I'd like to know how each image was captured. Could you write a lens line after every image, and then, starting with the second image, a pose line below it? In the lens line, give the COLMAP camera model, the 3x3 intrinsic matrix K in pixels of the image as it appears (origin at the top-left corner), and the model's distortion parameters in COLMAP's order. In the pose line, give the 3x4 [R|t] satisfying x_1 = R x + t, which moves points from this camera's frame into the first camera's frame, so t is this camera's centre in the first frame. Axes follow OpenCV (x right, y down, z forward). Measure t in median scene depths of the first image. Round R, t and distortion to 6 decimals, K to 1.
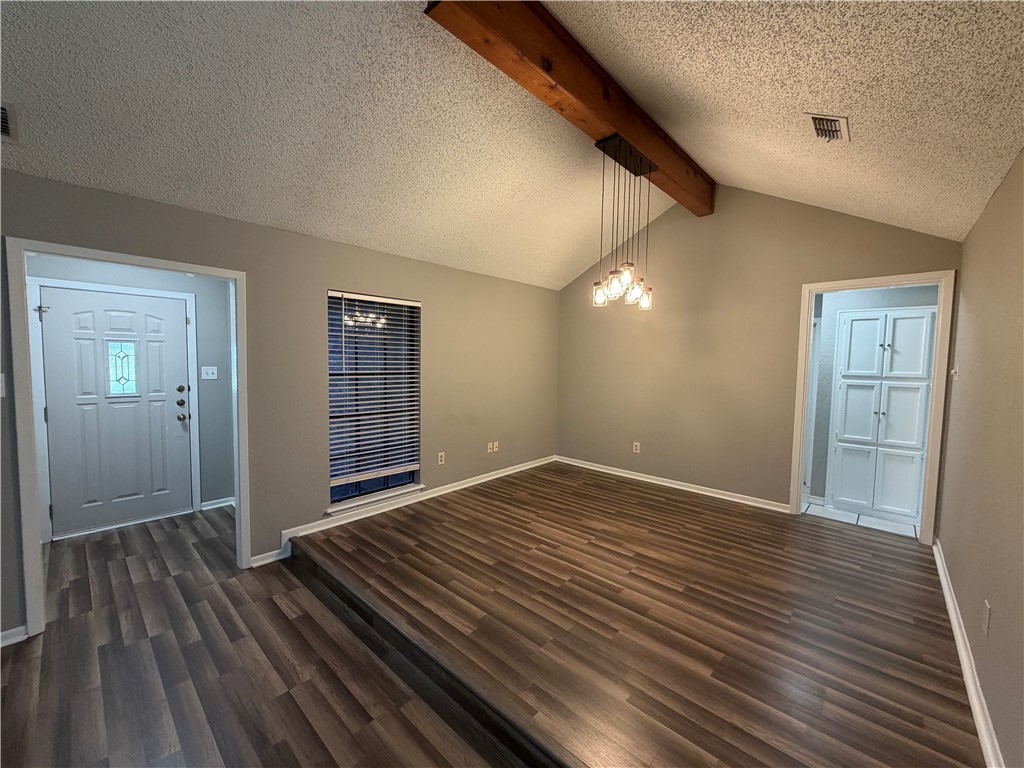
lens RADIAL K [[410.1, 0, 510.2], [0, 410.1, 385.1], [0, 0, 1]] dist [0.004367, -0.000976]
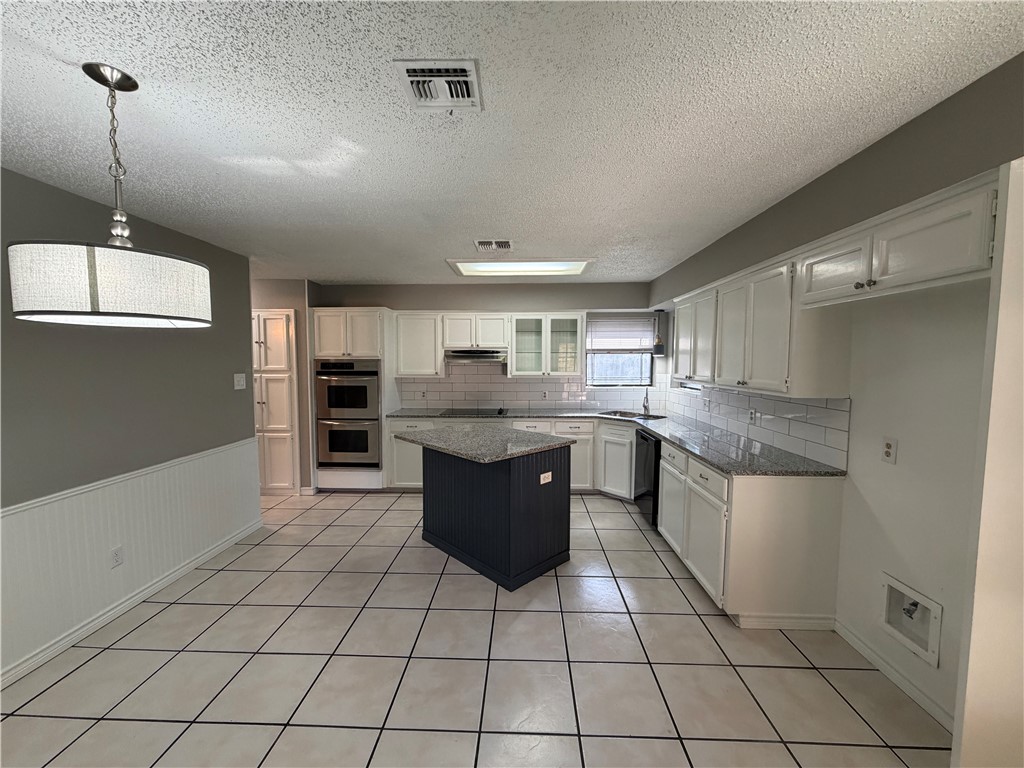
lens RADIAL K [[410.1, 0, 507.7], [0, 410.1, 385.0], [0, 0, 1]] dist [0.004367, -0.000976]
pose [[0.763436, -0.059469, 0.643140, 0.787064], [0.053121, 0.998160, 0.029240, 0.025712], [-0.643695, 0.011841, 0.765190, -0.330397]]
